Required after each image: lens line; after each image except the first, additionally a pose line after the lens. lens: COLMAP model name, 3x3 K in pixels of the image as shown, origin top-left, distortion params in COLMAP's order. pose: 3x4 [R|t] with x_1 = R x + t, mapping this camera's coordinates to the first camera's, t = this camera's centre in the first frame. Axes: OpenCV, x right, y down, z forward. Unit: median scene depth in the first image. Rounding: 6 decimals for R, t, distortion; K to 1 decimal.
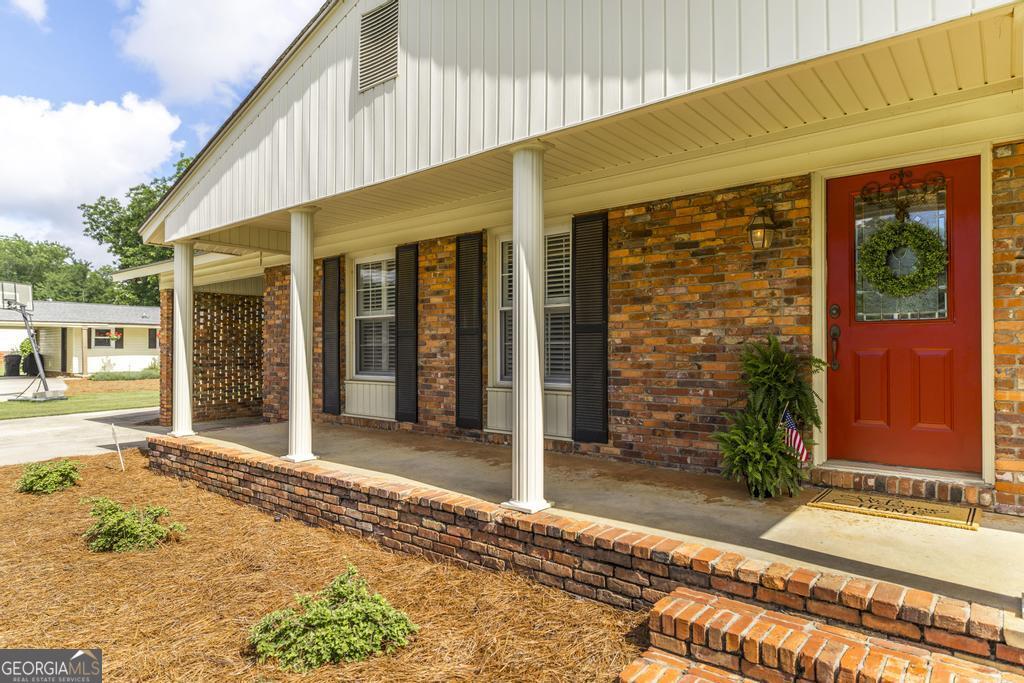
lens RADIAL K [[604.0, 0, 516.6], [0, 604.0, 345.2], [0, 0, 1]] dist [0.005646, 0.001211]
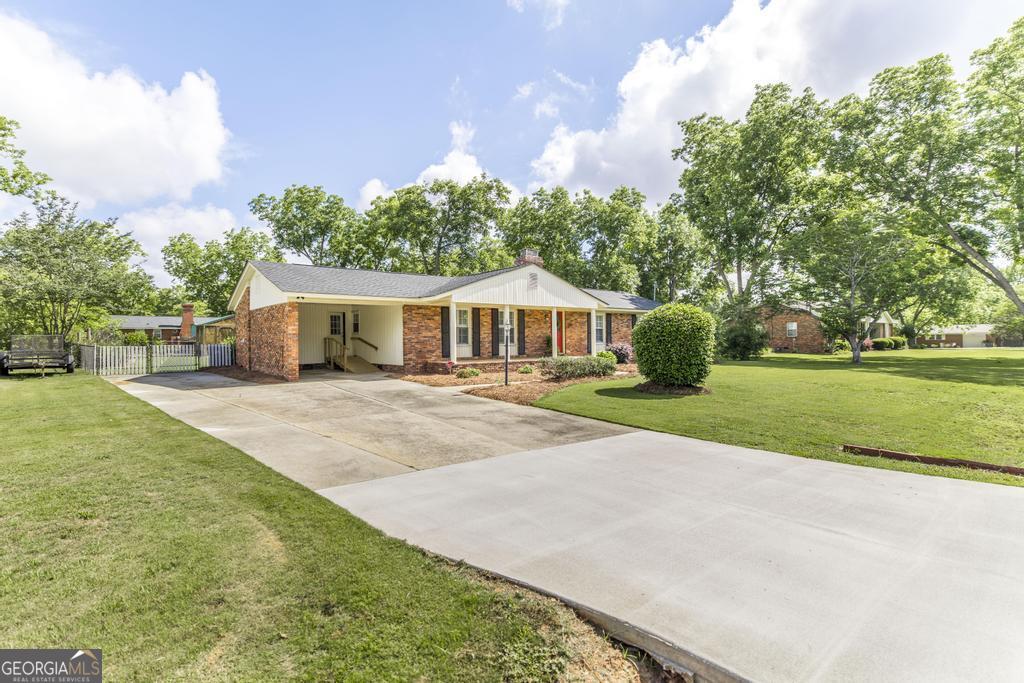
lens RADIAL K [[503.3, 0, 514.2], [0, 503.3, 341.1], [0, 0, 1]] dist [-0.000284, 0.000143]
pose [[0.197775, -0.004176, 0.980239, -3.318254], [0.000355, 0.999991, 0.004188, 0.023305], [-0.980247, -0.000480, 0.197775, 0.189331]]
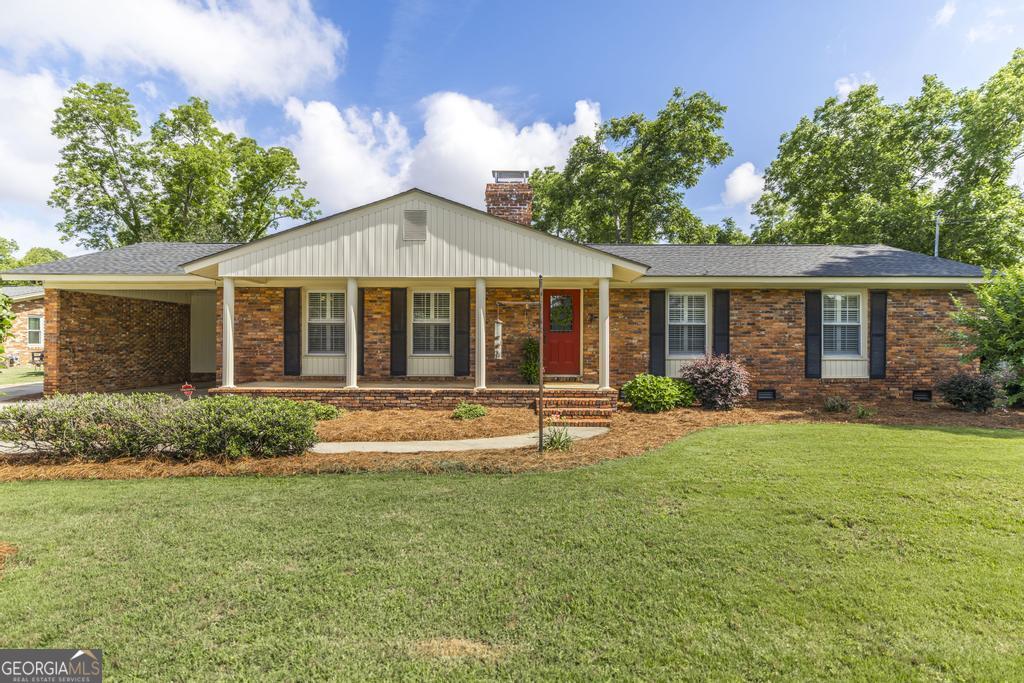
lens RADIAL K [[527.2, 0, 519.2], [0, 527.2, 343.6], [0, 0, 1]] dist [0.011368, -0.000655]
pose [[0.777891, 0.004199, 0.628385, -0.928418], [-0.010111, 0.999932, 0.005835, 0.004581], [-0.628318, -0.010893, 0.777880, -0.769926]]
